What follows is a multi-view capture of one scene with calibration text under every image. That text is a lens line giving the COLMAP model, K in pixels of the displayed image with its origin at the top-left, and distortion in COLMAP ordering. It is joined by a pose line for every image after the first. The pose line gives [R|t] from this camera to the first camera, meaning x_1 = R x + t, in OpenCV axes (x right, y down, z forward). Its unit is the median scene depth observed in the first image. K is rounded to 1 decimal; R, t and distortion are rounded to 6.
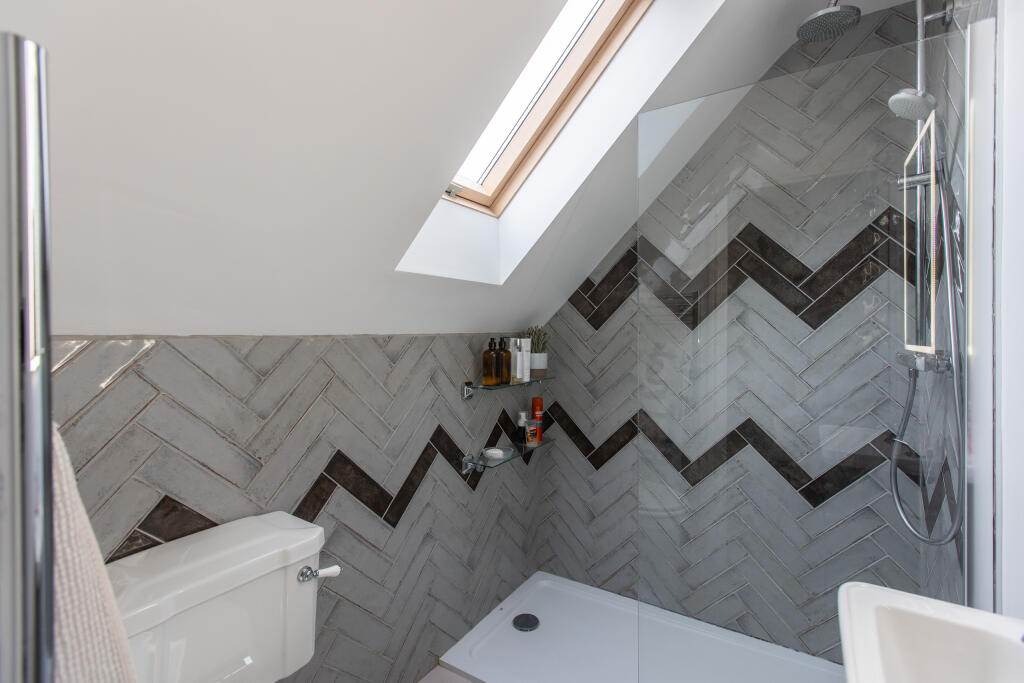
lens RADIAL K [[466.8, 0, 510.4], [0, 466.8, 335.8], [0, 0, 1]] dist [-0.001448, 0.004475]
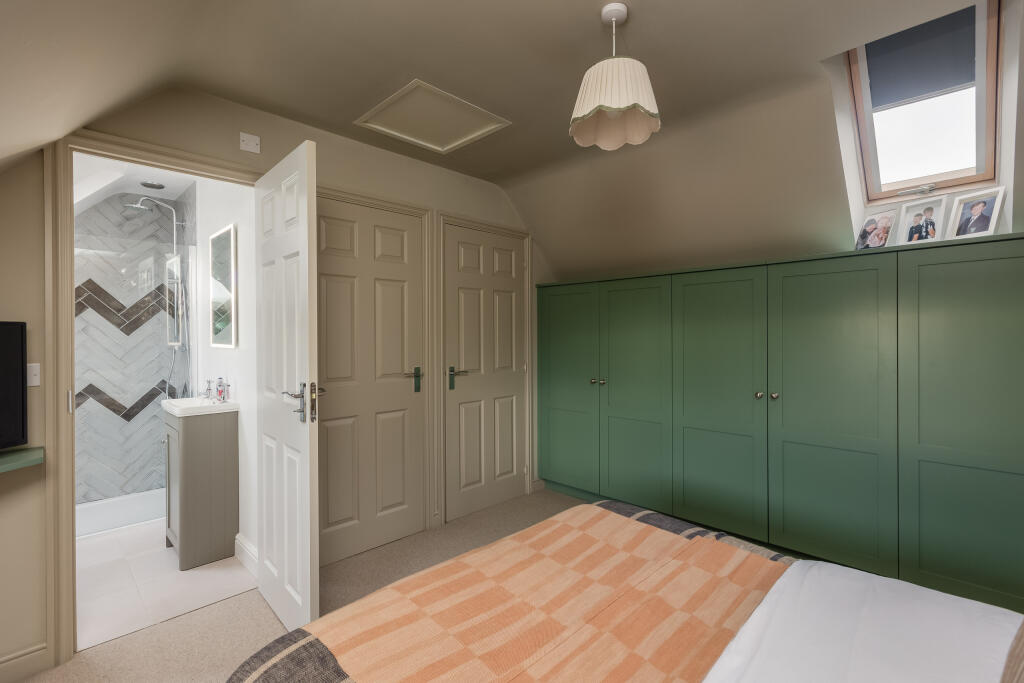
lens RADIAL K [[466.8, 0, 513.8], [0, 466.8, 342.1], [0, 0, 1]] dist [-0.001448, 0.004475]
pose [[0.206933, -0.009446, 0.978310, -1.027929], [0.005314, 0.999949, 0.008531, 0.005734], [-0.978341, 0.003434, 0.206973, -1.108906]]
